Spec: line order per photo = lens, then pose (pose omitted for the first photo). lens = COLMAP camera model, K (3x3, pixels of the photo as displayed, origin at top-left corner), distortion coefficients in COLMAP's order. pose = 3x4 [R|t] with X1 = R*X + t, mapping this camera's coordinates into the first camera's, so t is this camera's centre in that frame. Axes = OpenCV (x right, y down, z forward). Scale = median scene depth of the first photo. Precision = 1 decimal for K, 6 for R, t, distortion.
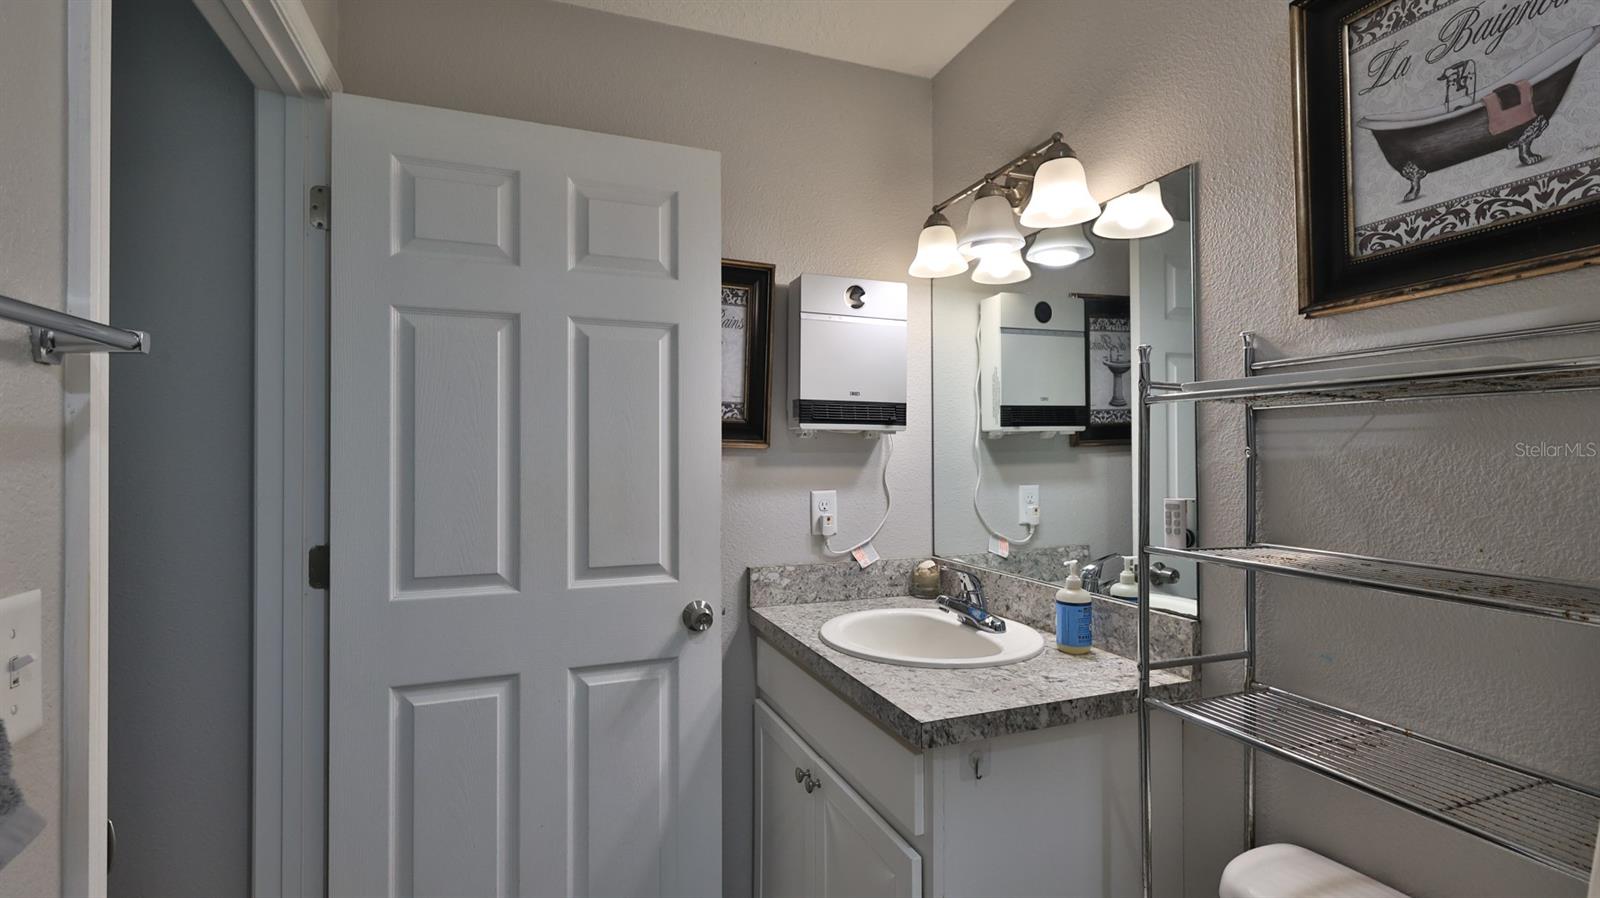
lens RADIAL K [[722.7, 0, 798.4], [0, 722.7, 448.9], [0, 0, 1]] dist [0.002294, -0.000189]
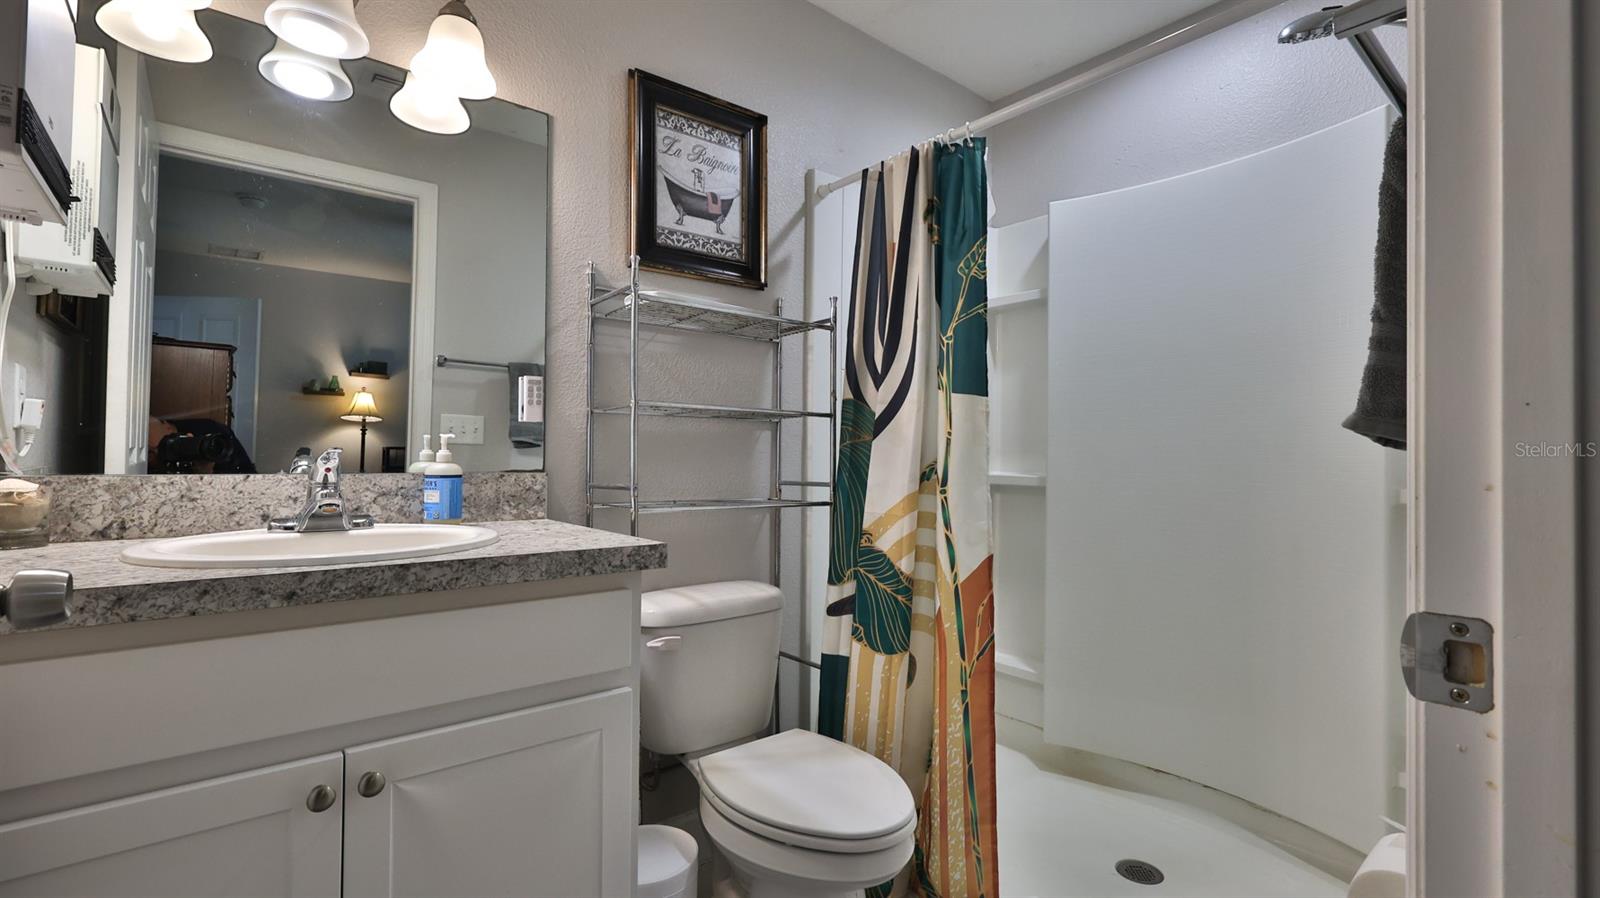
lens RADIAL K [[722.7, 0, 799.5], [0, 722.7, 450.7], [0, 0, 1]] dist [0.002294, -0.000189]
pose [[-0.336486, 0.009138, 0.941644, -1.032835], [-0.013537, 0.999803, -0.014539, 0.273189], [-0.941591, -0.017639, -0.336296, 1.301158]]
